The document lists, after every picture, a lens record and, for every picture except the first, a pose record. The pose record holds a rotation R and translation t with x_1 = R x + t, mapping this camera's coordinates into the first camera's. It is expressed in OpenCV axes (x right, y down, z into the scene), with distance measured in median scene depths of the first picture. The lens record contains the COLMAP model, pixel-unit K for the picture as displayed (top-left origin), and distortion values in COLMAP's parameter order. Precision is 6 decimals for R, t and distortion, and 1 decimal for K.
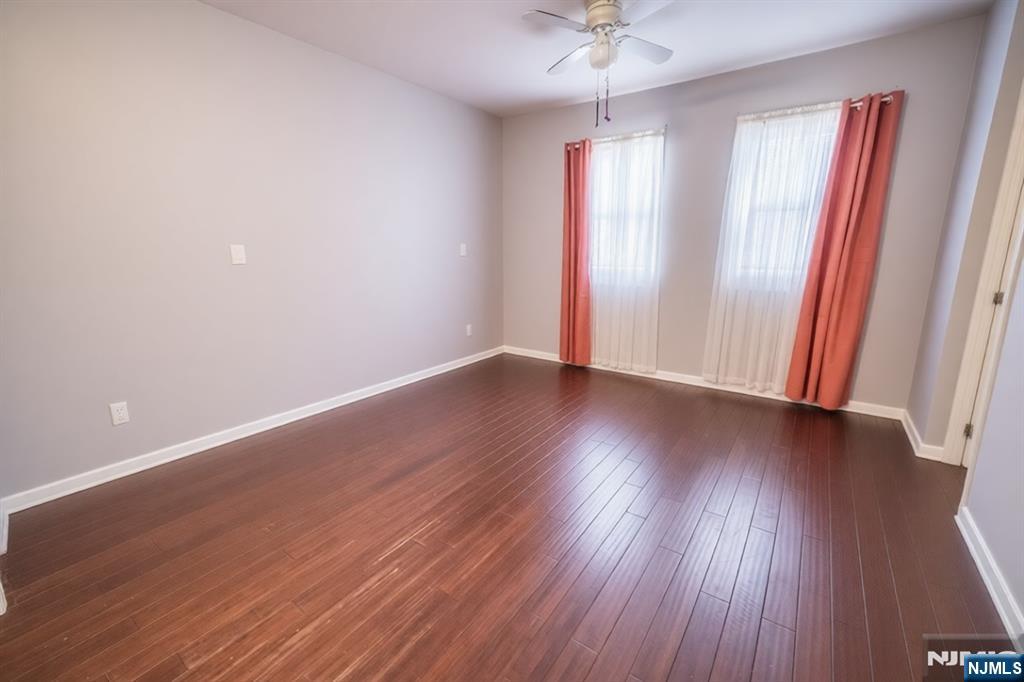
lens RADIAL K [[421.5, 0, 512.0], [0, 421.5, 341.0], [0, 0, 1]] dist [-0.007277, 0.000395]
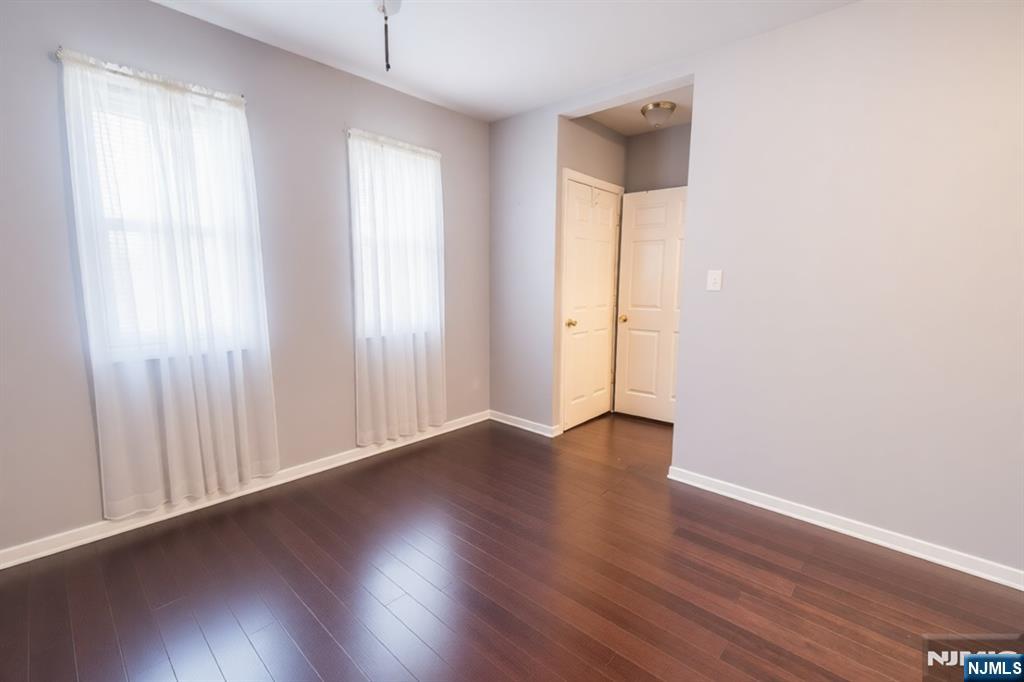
lens RADIAL K [[432.3, 0, 501.9], [0, 432.3, 342.1], [0, 0, 1]] dist [0.000181, -0.000013]
pose [[0.114905, -0.136723, 0.983923, -0.302138], [0.222636, 0.968831, 0.108626, -0.157926], [-0.968106, 0.206575, 0.141763, 0.679035]]
